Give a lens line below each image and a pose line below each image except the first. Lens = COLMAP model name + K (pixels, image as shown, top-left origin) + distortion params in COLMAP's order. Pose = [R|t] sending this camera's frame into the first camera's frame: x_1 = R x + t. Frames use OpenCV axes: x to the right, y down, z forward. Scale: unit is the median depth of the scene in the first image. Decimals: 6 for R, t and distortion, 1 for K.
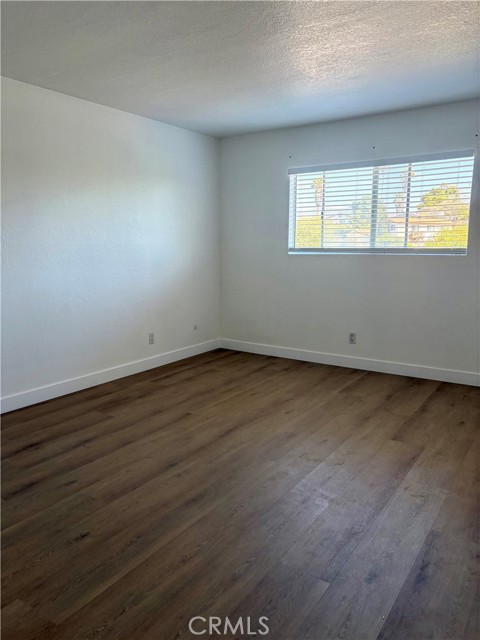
lens RADIAL K [[481.0, 0, 239.8], [0, 481.0, 320.2], [0, 0, 1]] dist [0.042782, -0.032654]
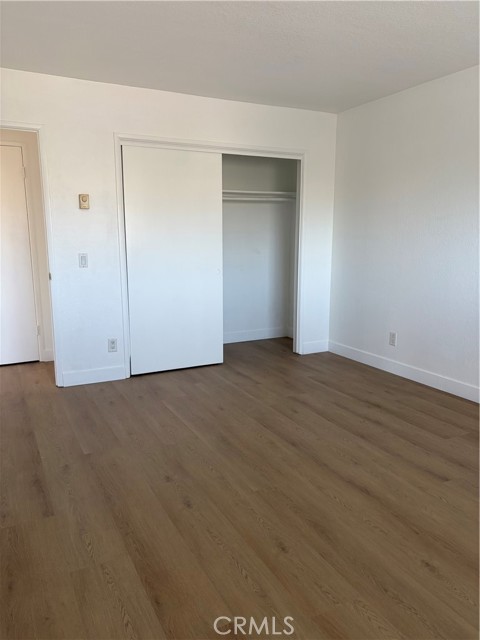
lens RADIAL K [[481.0, 0, 239.9], [0, 481.0, 319.8], [0, 0, 1]] dist [0.042782, -0.032654]
pose [[-0.480965, 0.158193, -0.862350, 0.704939], [-0.134779, 0.958555, 0.251013, -0.189628], [0.866318, 0.236955, -0.439711, 1.164803]]
